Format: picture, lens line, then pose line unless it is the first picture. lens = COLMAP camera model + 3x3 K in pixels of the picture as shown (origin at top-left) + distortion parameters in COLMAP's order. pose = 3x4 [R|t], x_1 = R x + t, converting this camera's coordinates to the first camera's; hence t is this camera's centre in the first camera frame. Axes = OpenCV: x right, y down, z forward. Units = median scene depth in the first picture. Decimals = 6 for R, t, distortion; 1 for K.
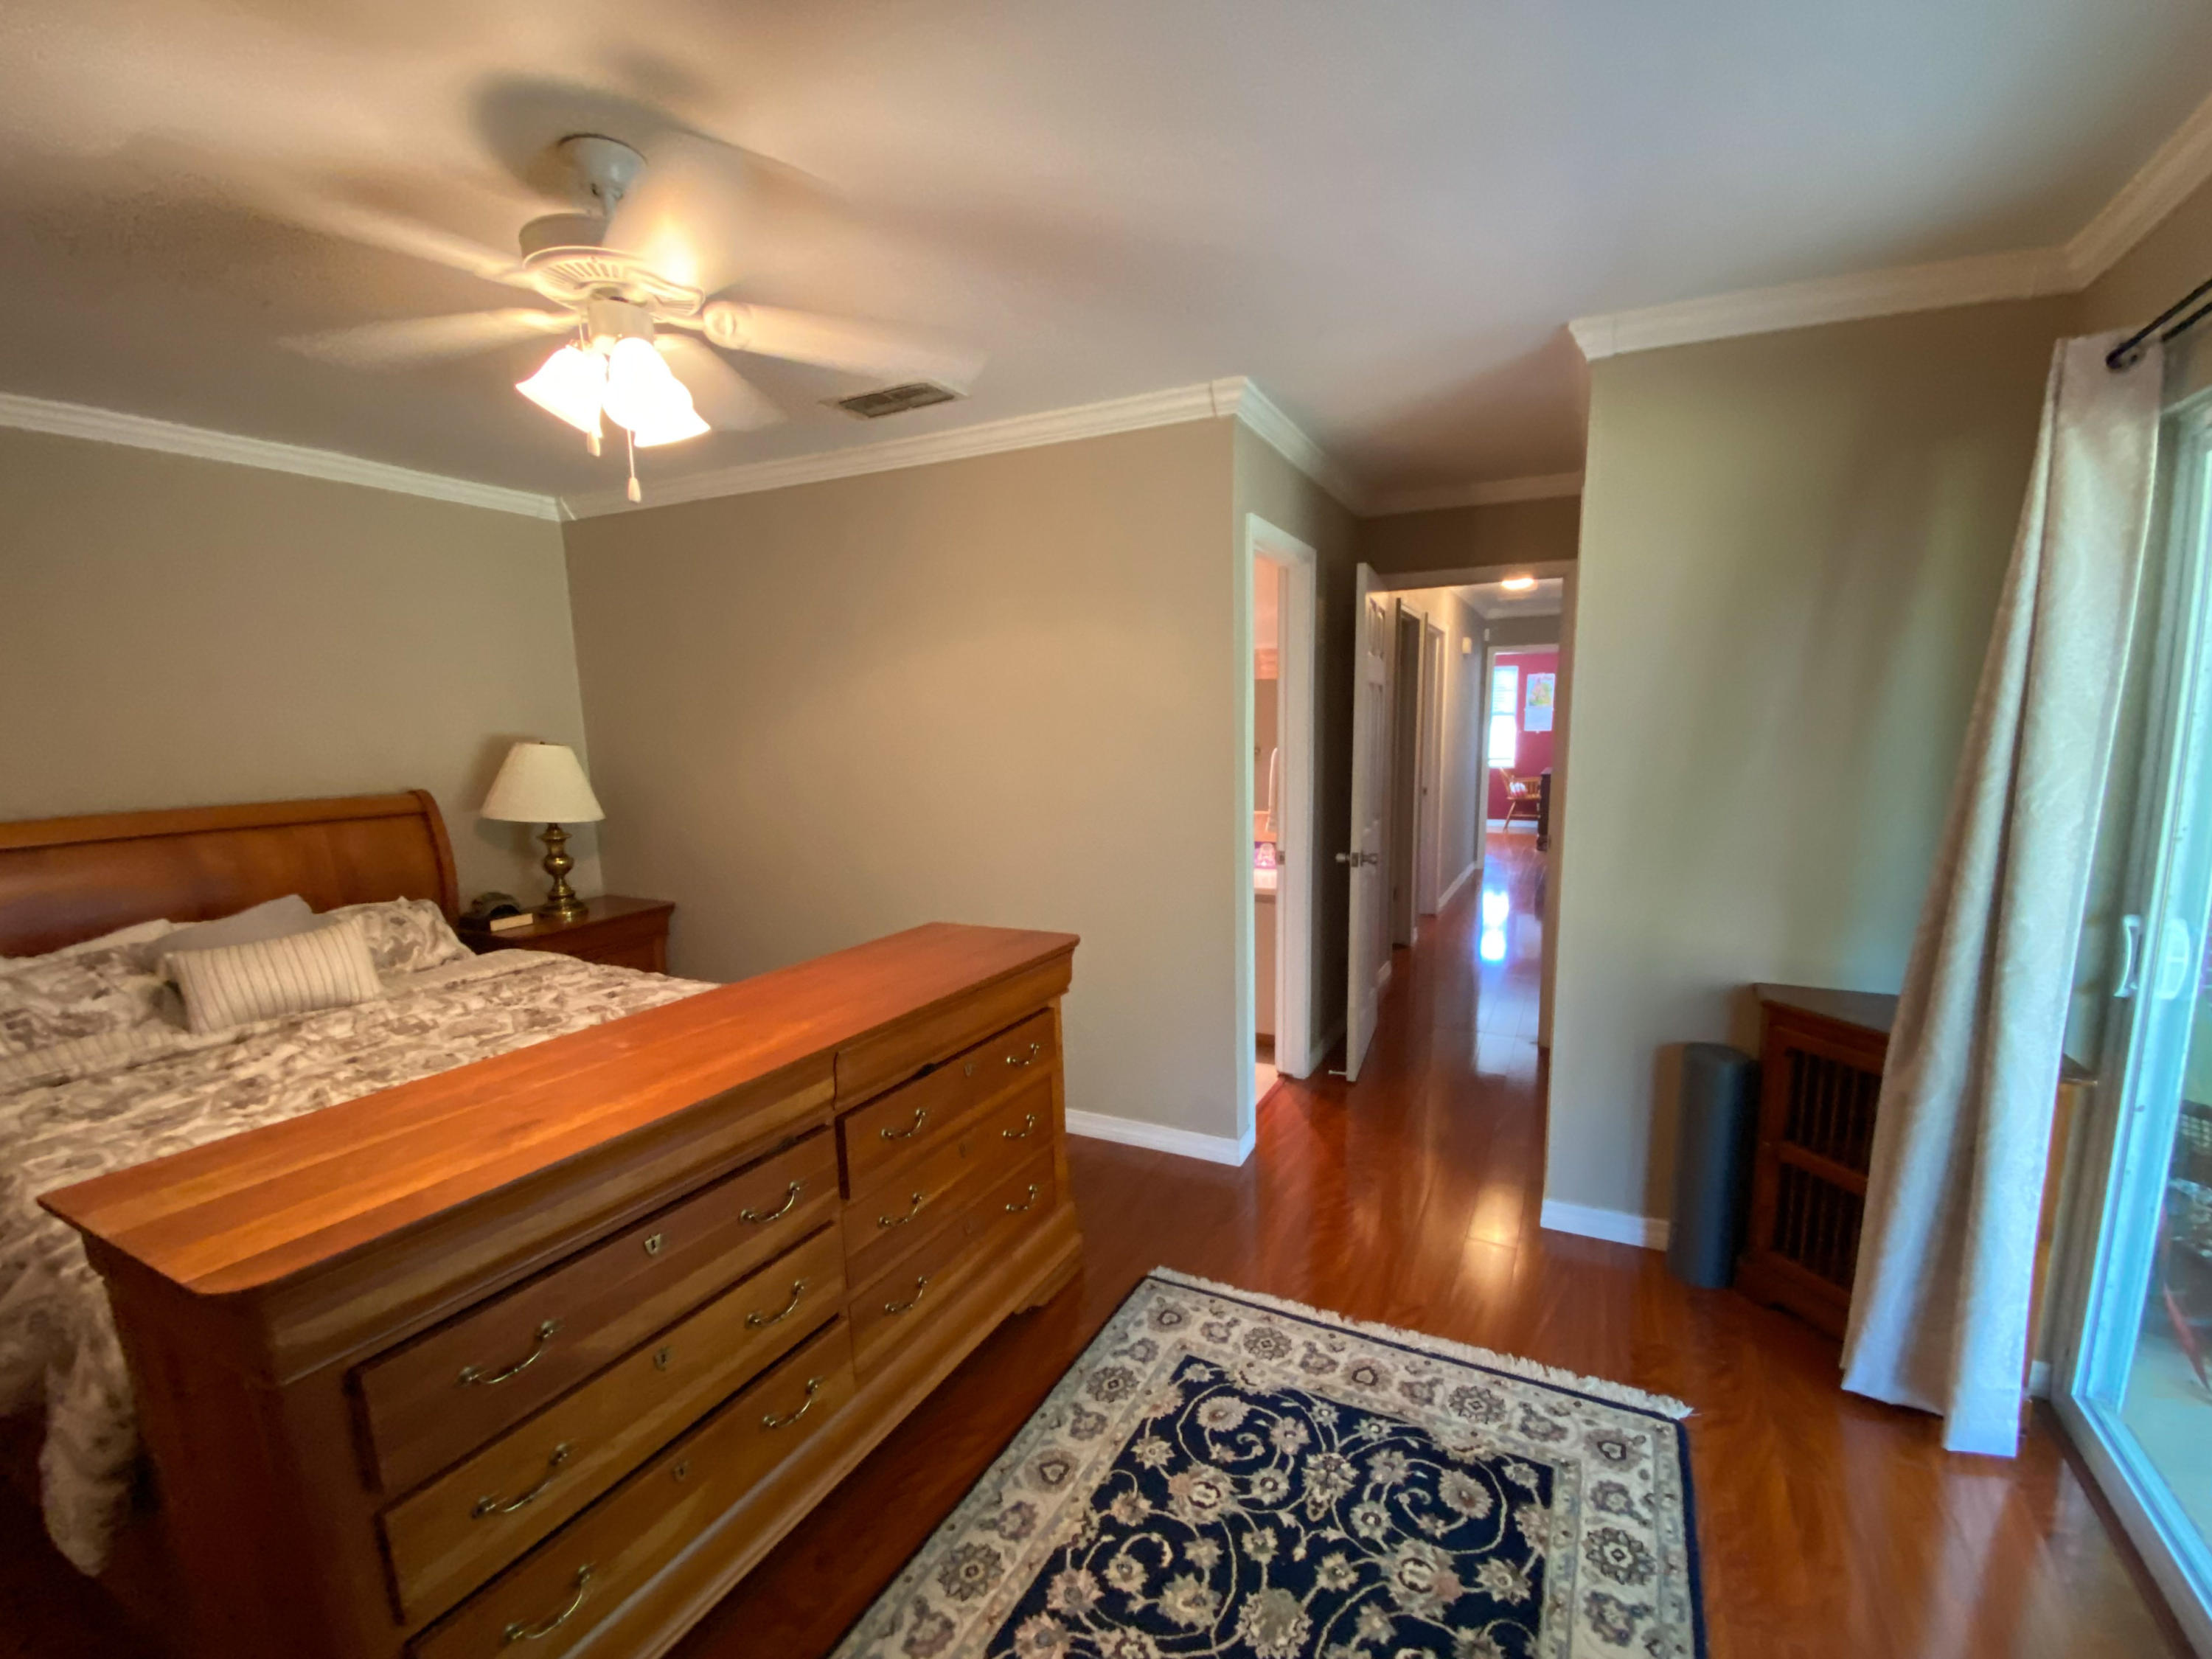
lens RADIAL K [[919.1, 0, 1107.2], [0, 919.1, 871.0], [0, 0, 1]] dist [0.000829, -0.018446]
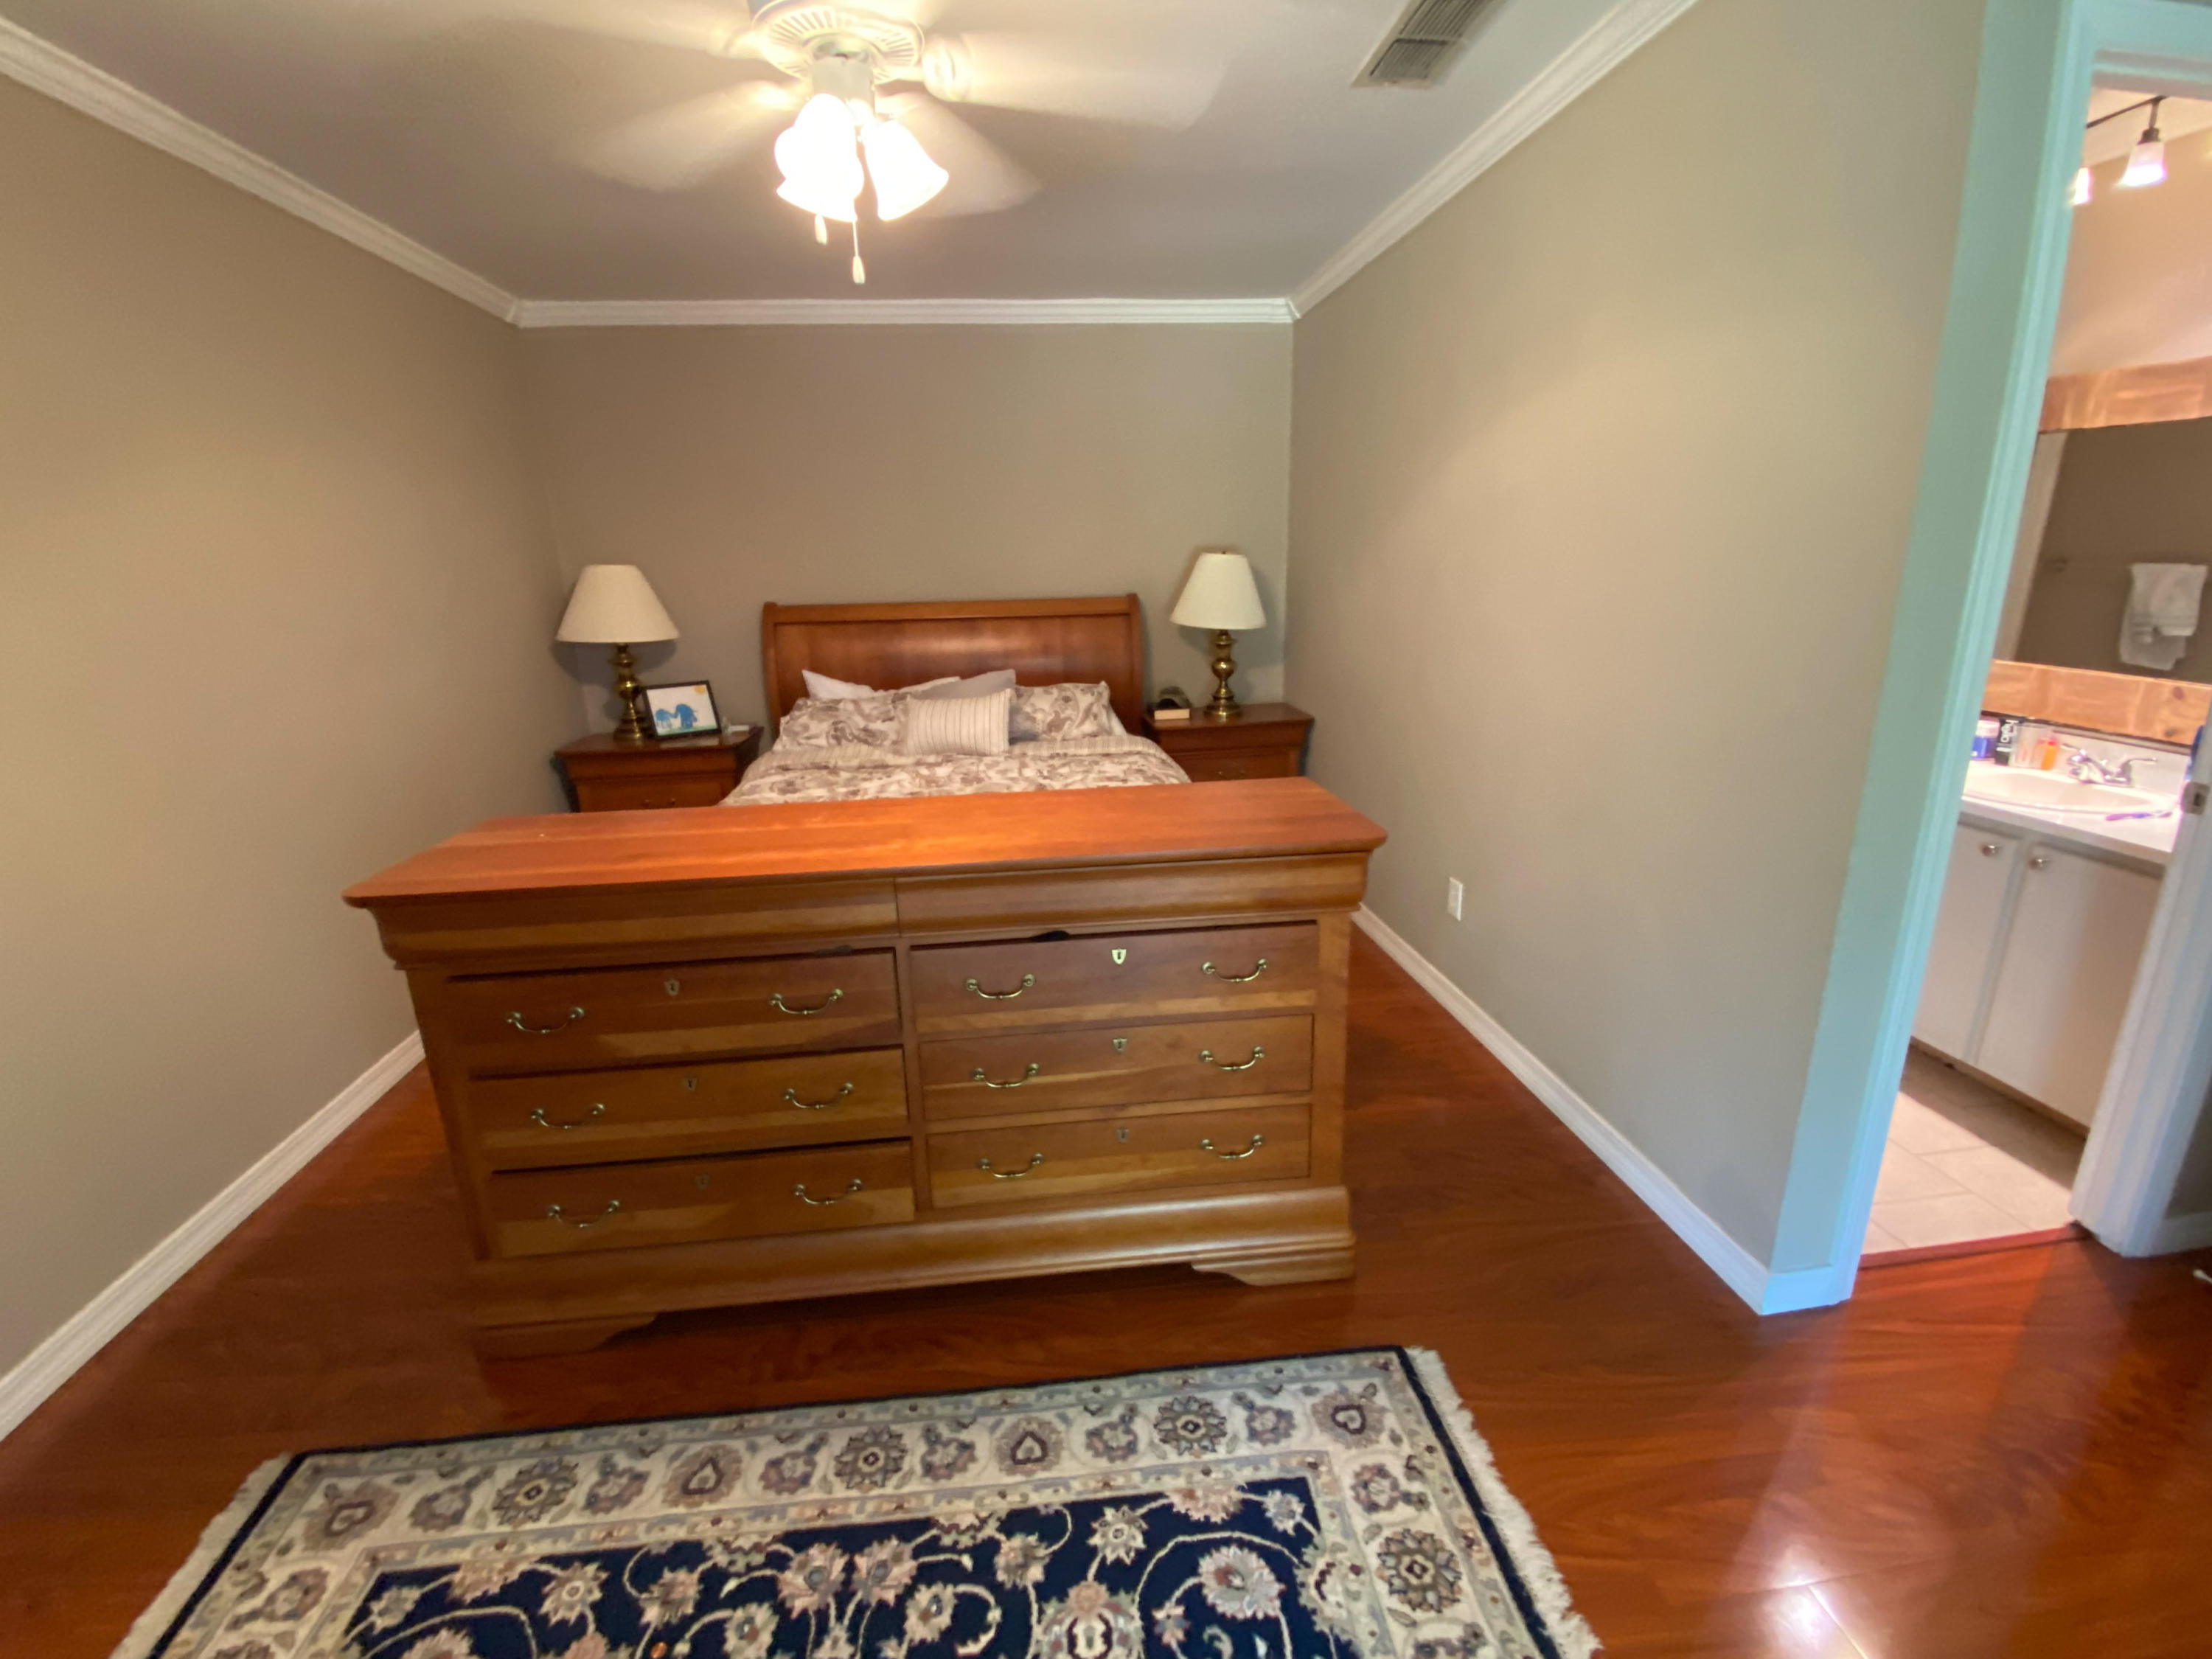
lens RADIAL K [[909.4, 0, 1111.1], [0, 909.4, 827.5], [0, 0, 1]] dist [0.015412, -0.017726]
pose [[0.556205, 0.237332, -0.796436, 0.477256], [-0.118327, 0.971207, 0.206776, -0.064090], [0.822578, -0.020770, 0.568273, 0.572391]]
